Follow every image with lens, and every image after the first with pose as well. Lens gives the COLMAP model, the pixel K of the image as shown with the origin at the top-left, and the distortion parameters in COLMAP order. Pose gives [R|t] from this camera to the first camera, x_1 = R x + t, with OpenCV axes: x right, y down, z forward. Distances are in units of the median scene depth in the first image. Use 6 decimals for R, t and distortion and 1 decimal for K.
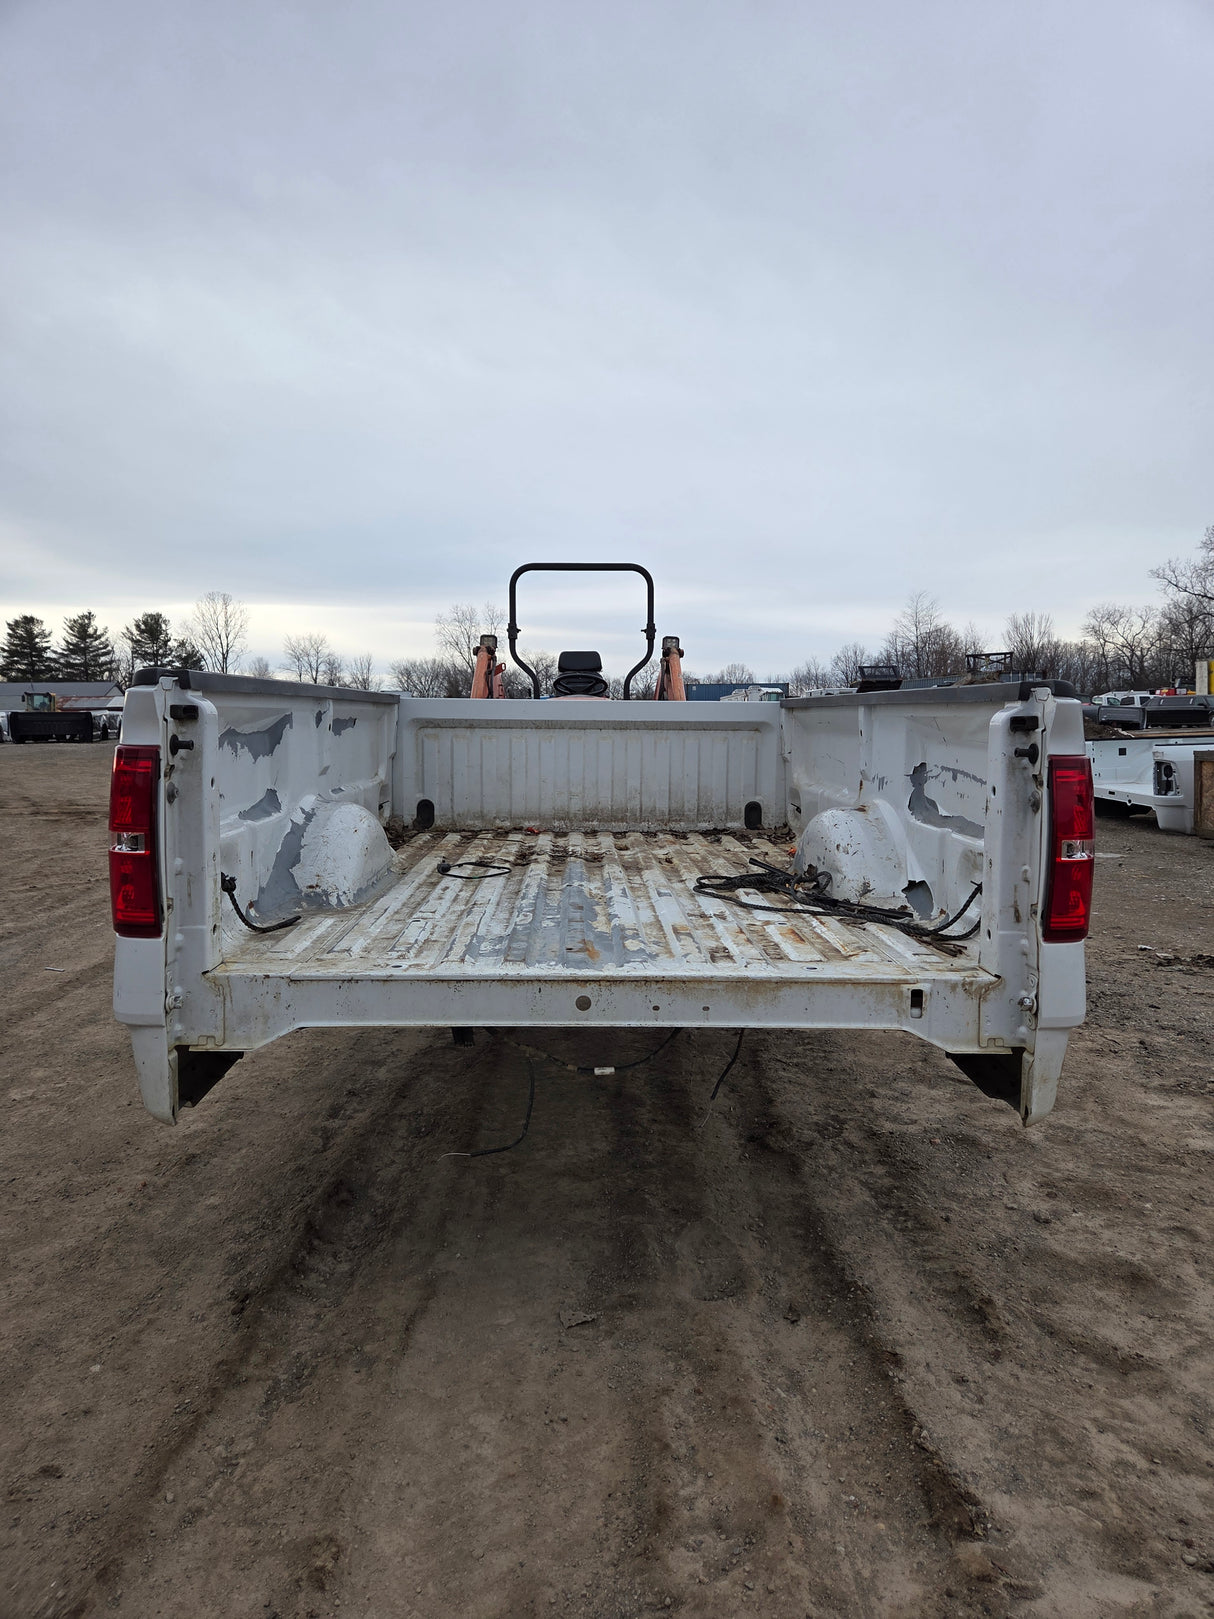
lens RADIAL K [[1082.4, 0, 608.9], [0, 1082.4, 786.7], [0, 0, 1]] dist [0.069167, -0.063943]
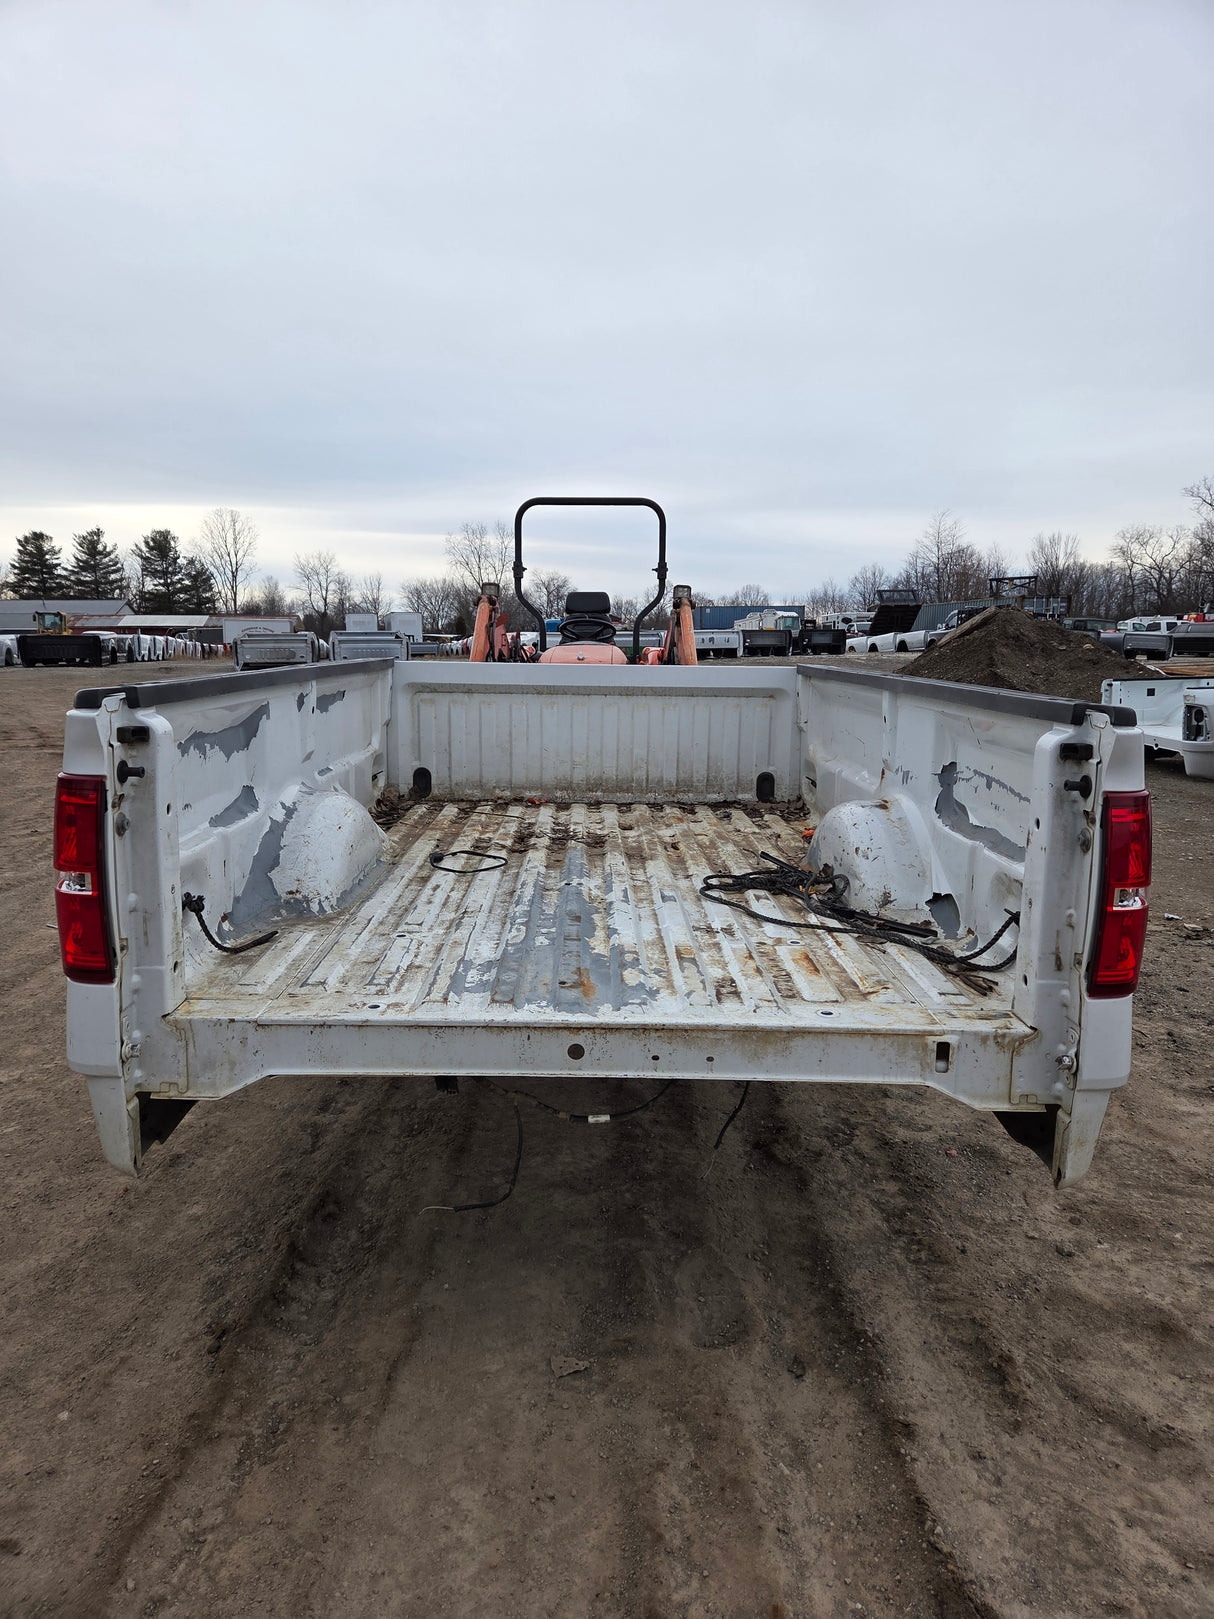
lens RADIAL K [[1082.4, 0, 595.0], [0, 1082.4, 798.5], [0, 0, 1]] dist [0.069167, -0.063943]
pose [[0.999701, 0.009356, -0.022580, 0.005124], [-0.007457, 0.996540, 0.082780, -0.040899], [0.023277, -0.082587, 0.996312, 0.048019]]
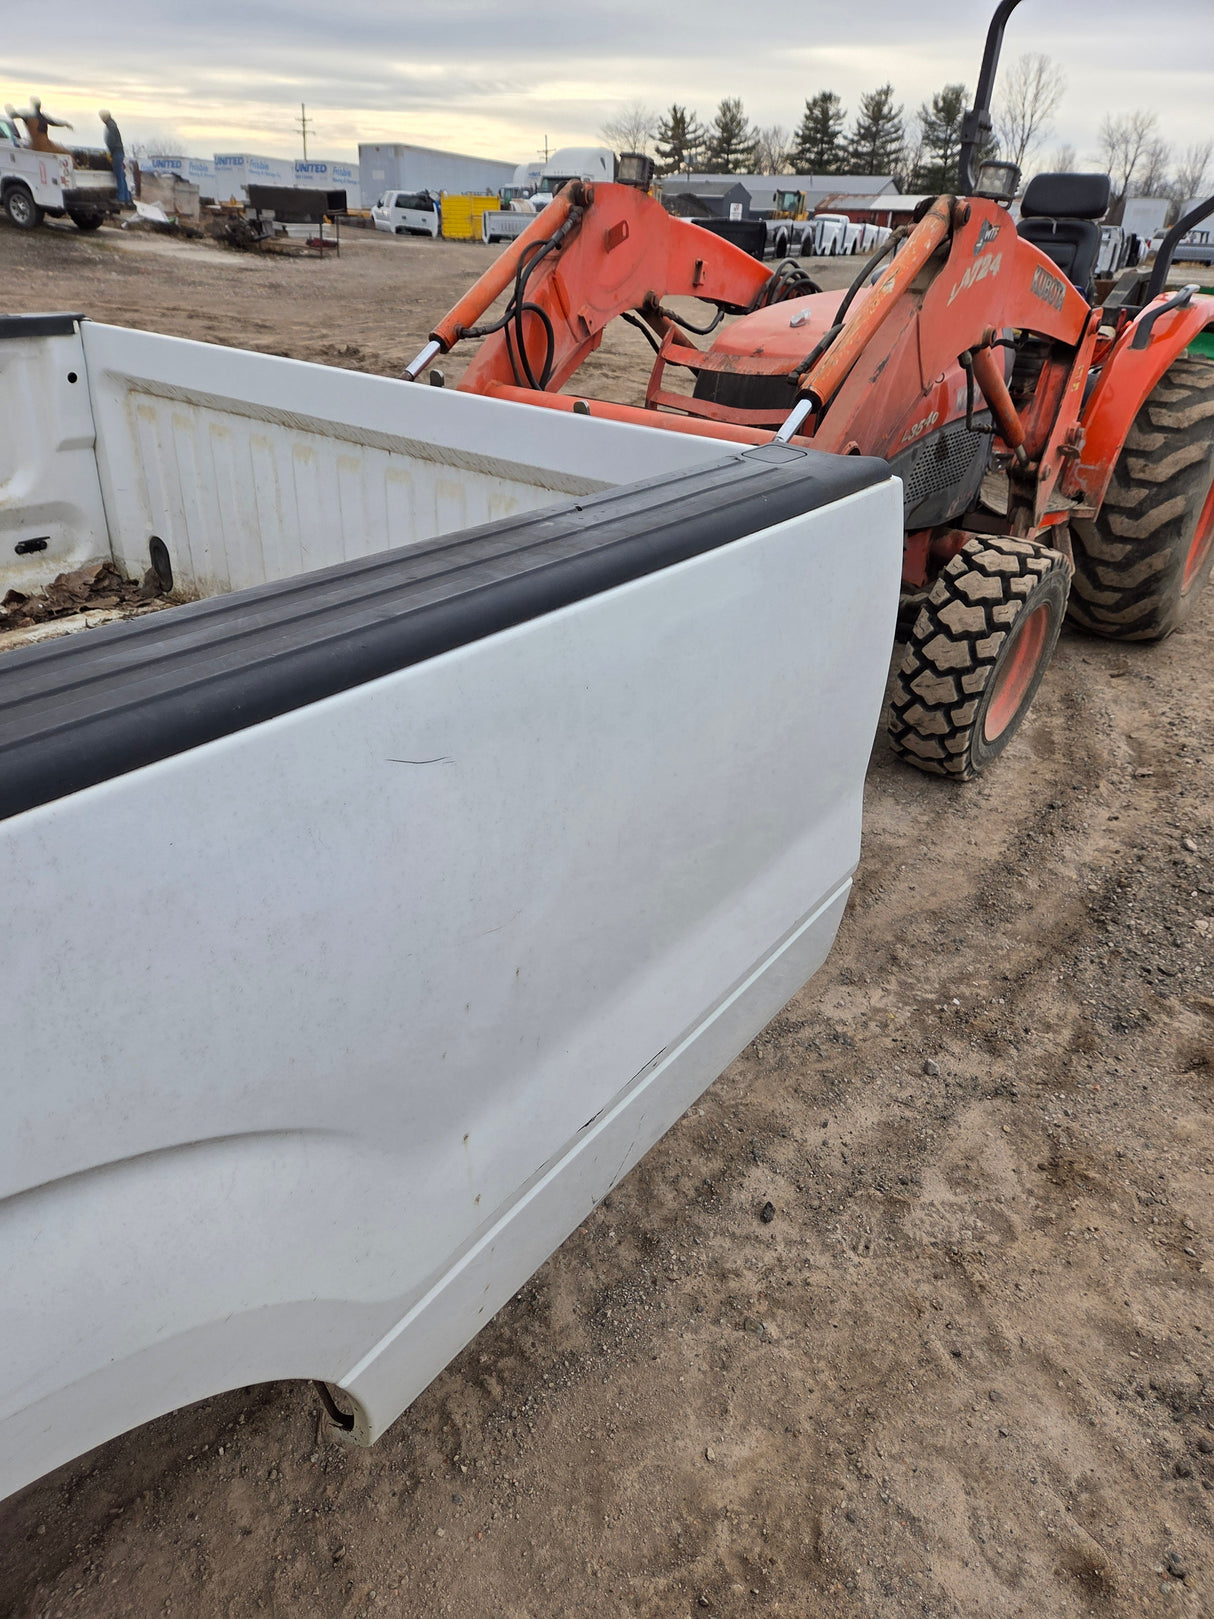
lens RADIAL K [[1082.4, 0, 582.7], [0, 1082.4, 808.8], [0, 0, 1]] dist [0.069167, -0.063943]
pose [[0.775521, 0.334169, -0.535628, 0.317173], [-0.083515, 0.895271, 0.437625, -0.118953], [0.625773, -0.294654, 0.722210, 0.701364]]
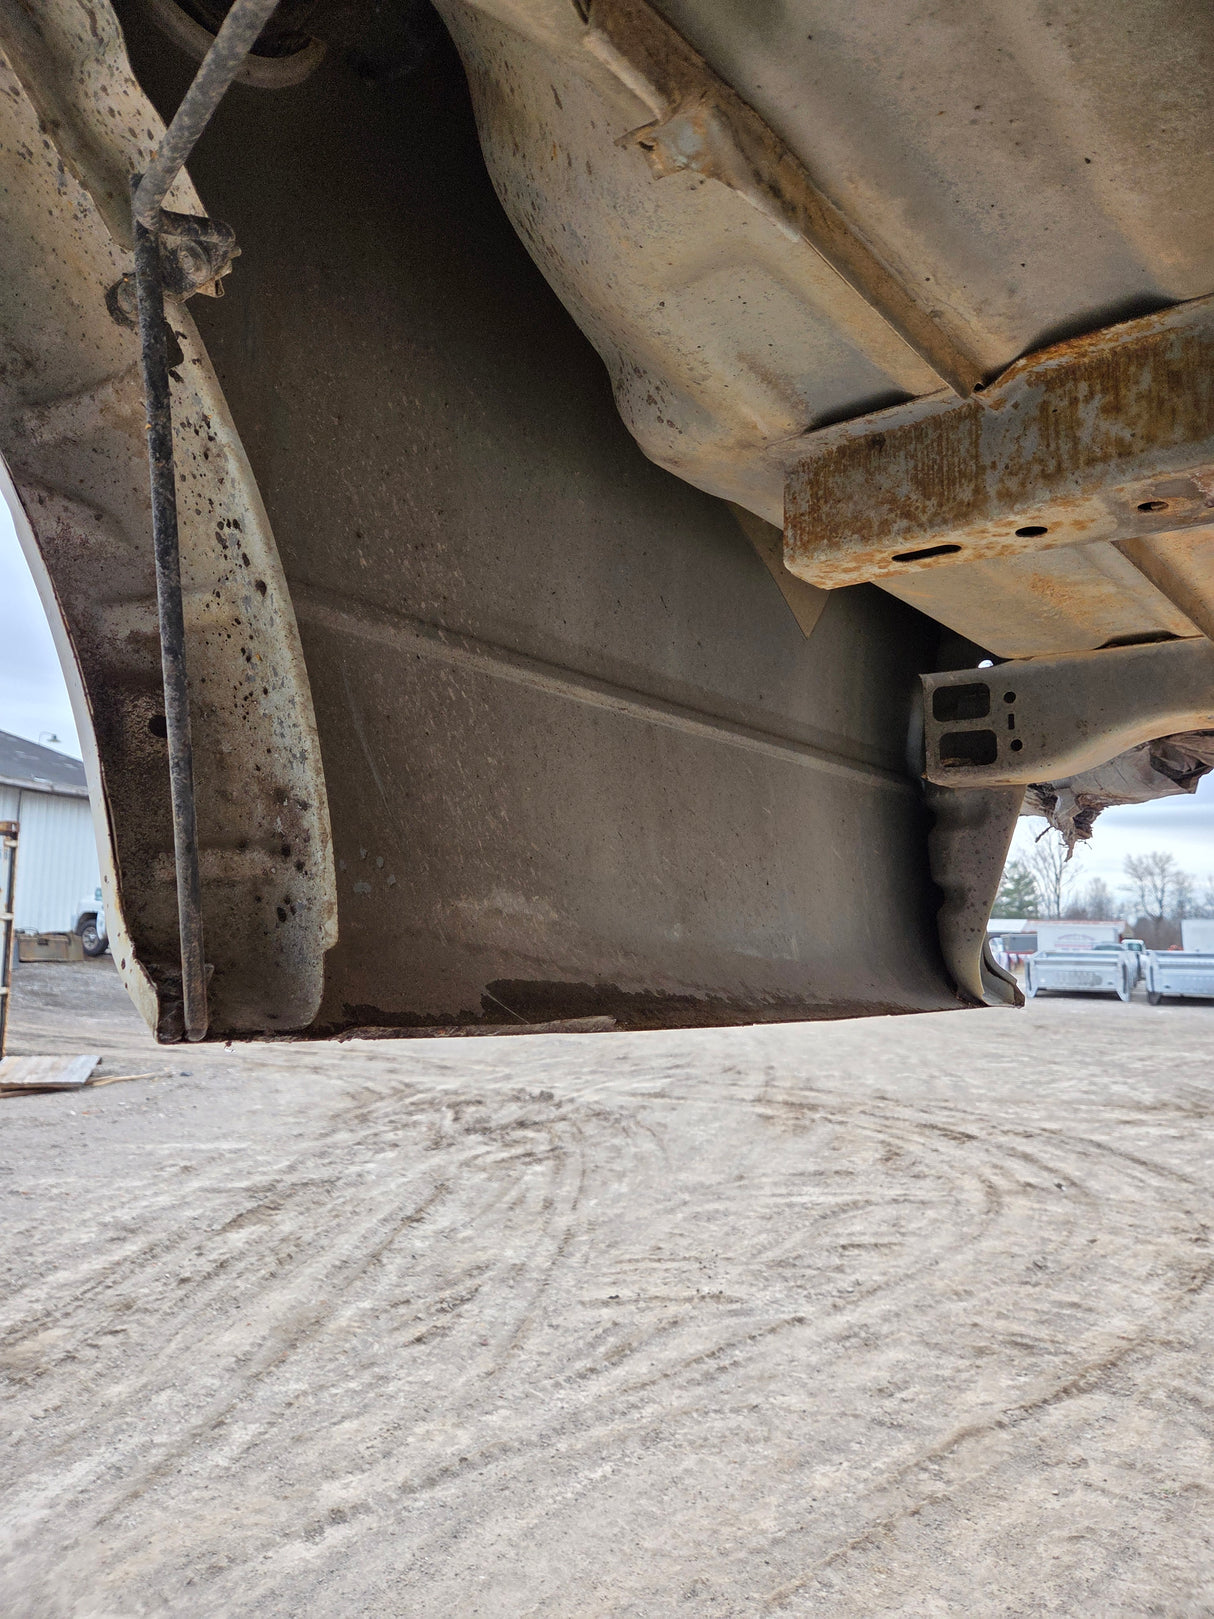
lens RADIAL K [[1088.2, 0, 610.9], [0, 1088.2, 804.5], [0, 0, 1]] dist [0.051406, -0.043719]
pose [[0.746536, -0.053740, -0.663171, -0.099609], [-0.067508, 0.985471, -0.155851, -0.175601], [0.661912, 0.161118, 0.732061, 0.767376]]
